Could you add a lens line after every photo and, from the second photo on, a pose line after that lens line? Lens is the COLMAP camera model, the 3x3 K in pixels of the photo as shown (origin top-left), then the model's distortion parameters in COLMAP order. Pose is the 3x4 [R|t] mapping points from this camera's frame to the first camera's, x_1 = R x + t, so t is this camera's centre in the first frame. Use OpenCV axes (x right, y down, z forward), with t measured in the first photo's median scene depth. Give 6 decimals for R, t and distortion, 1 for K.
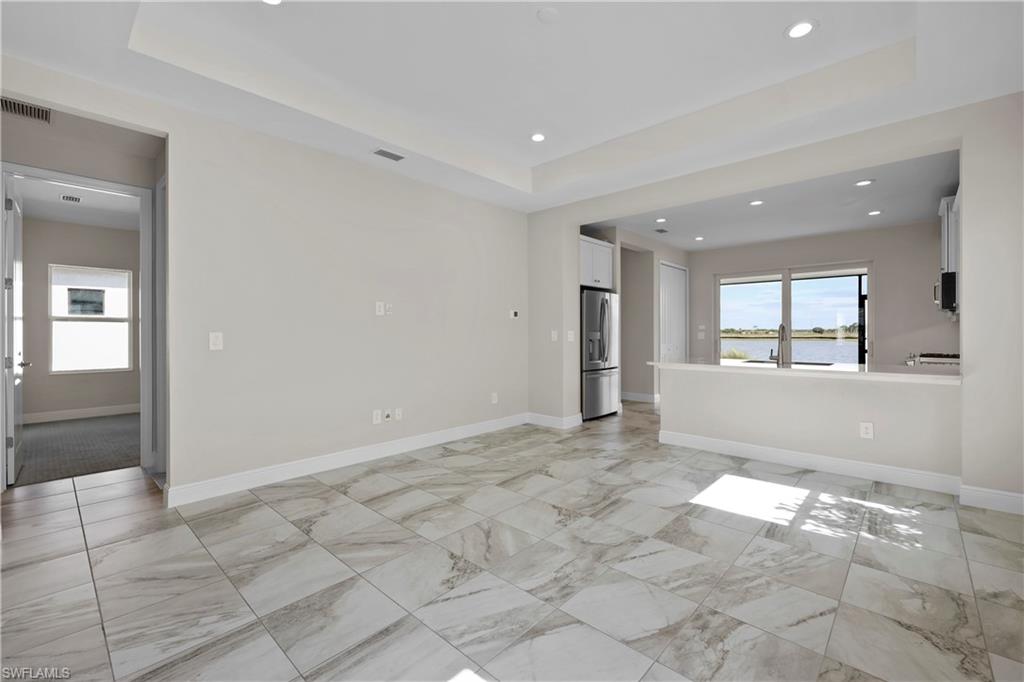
lens RADIAL K [[435.0, 0, 515.4], [0, 435.0, 338.5], [0, 0, 1]] dist [0.003030, 0.000378]
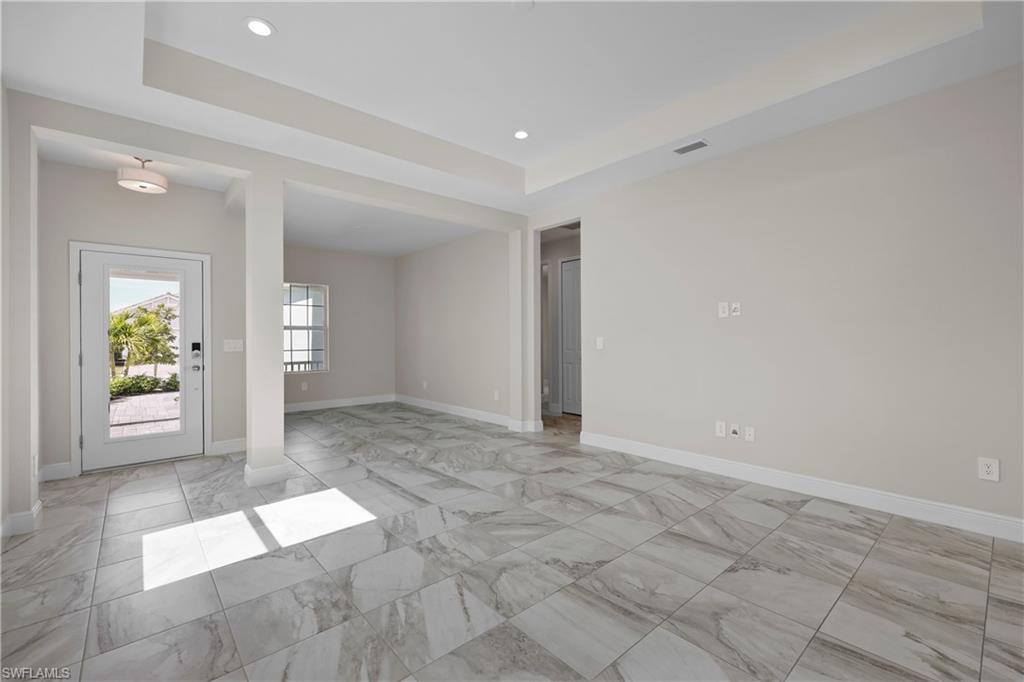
lens RADIAL K [[435.0, 0, 515.4], [0, 435.0, 338.5], [0, 0, 1]] dist [0.003030, 0.000378]
pose [[-0.106023, 0.002520, -0.994360, 0.877358], [-0.004072, 0.999987, 0.002969, -0.013374], [0.994355, 0.004364, -0.106011, 0.927359]]
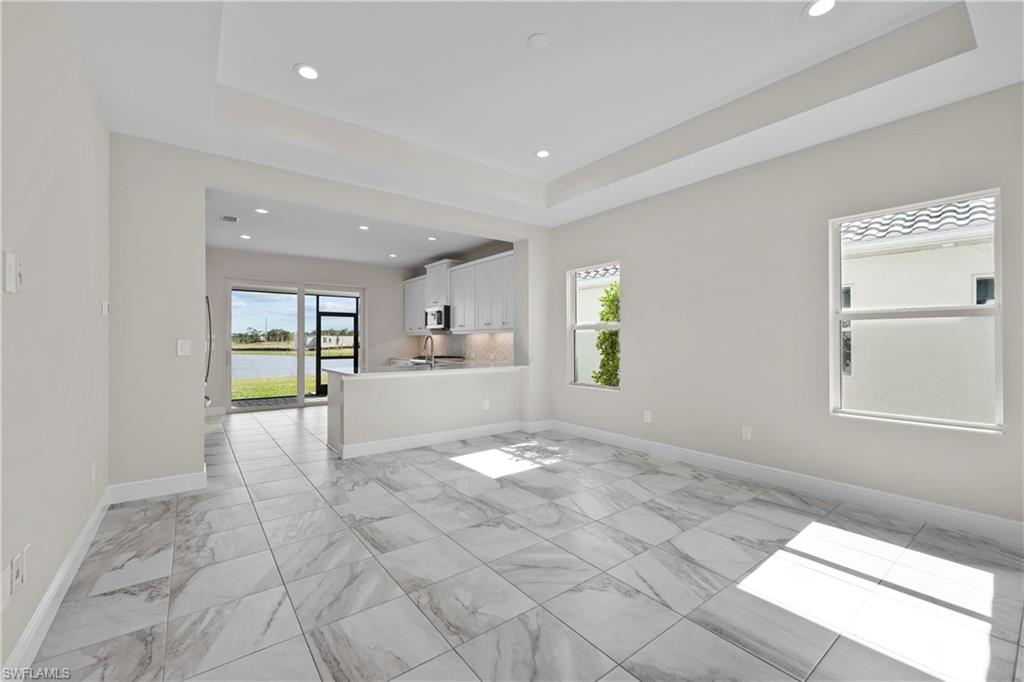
lens RADIAL K [[423.1, 0, 513.3], [0, 423.1, 324.7], [0, 0, 1]] dist [0.008813, 0.000147]
pose [[0.170240, 0.041258, 0.984538, -0.823467], [0.012481, 0.998953, -0.044020, -0.009814], [-0.985324, 0.019782, 0.169547, 0.754832]]
